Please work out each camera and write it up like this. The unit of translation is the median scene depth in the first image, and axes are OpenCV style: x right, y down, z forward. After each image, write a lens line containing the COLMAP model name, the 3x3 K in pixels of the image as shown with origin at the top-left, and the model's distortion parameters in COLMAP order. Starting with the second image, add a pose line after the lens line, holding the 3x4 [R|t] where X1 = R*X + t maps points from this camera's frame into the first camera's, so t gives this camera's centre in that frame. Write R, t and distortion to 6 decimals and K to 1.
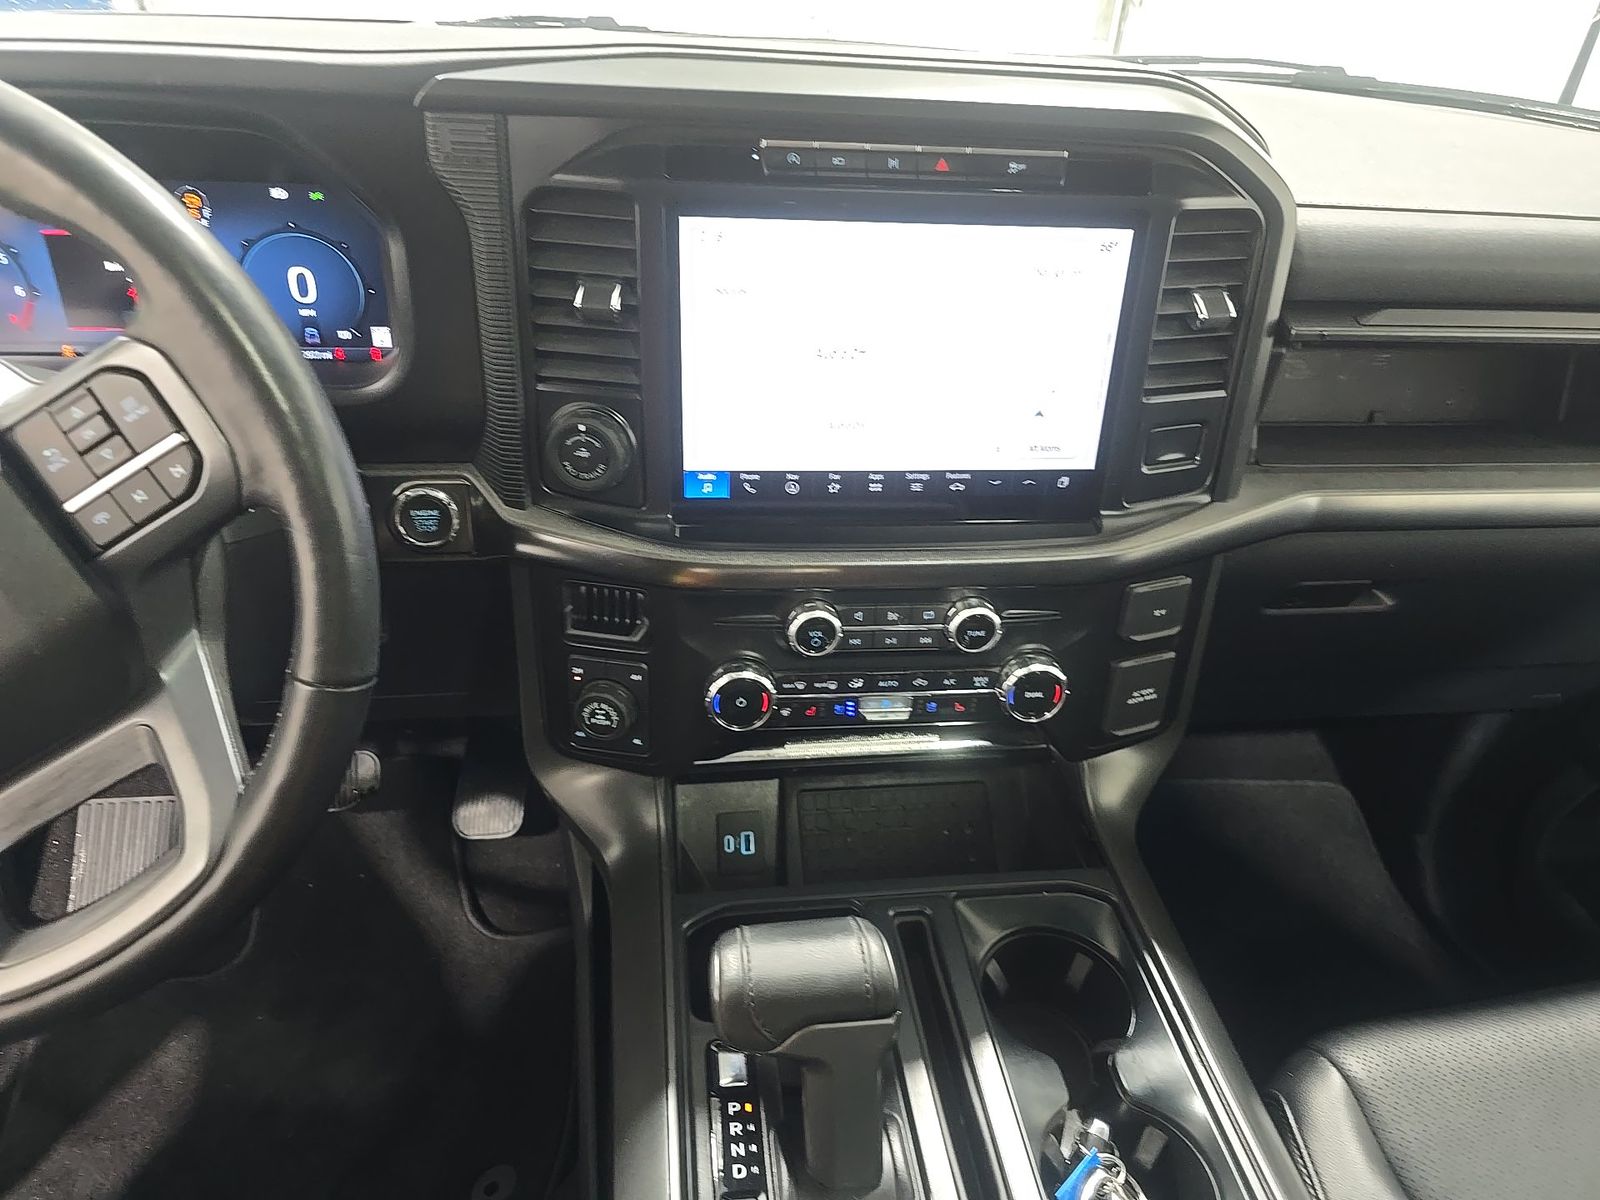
lens RADIAL K [[1075.3, 0, 821.6], [0, 1075.3, 596.6], [0, 0, 1]] dist [0.068925, -0.044120]
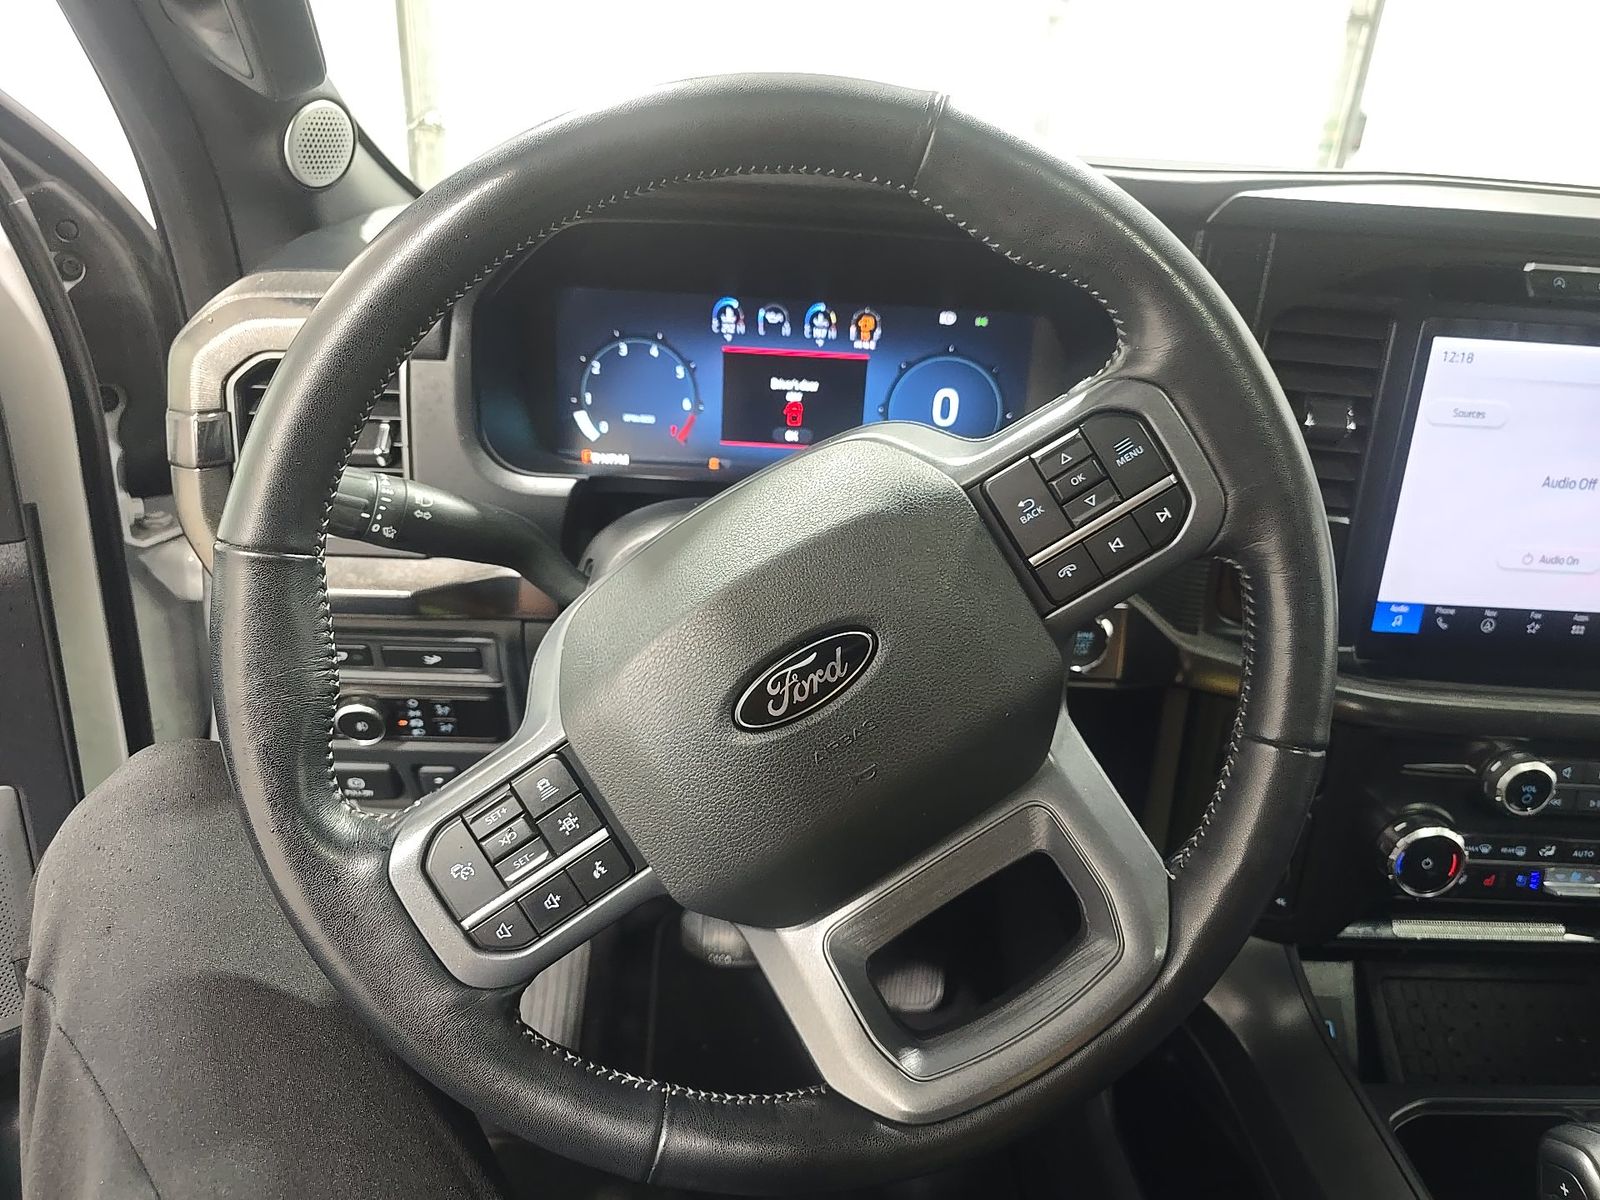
lens RADIAL K [[1075.3, 0, 821.6], [0, 1075.3, 596.6], [0, 0, 1]] dist [0.068925, -0.044120]
pose [[0.997753, 0.043889, -0.050622, -0.546050], [-0.052278, 0.982546, -0.178521, 0.070685], [0.041904, 0.180766, 0.982633, 0.054138]]
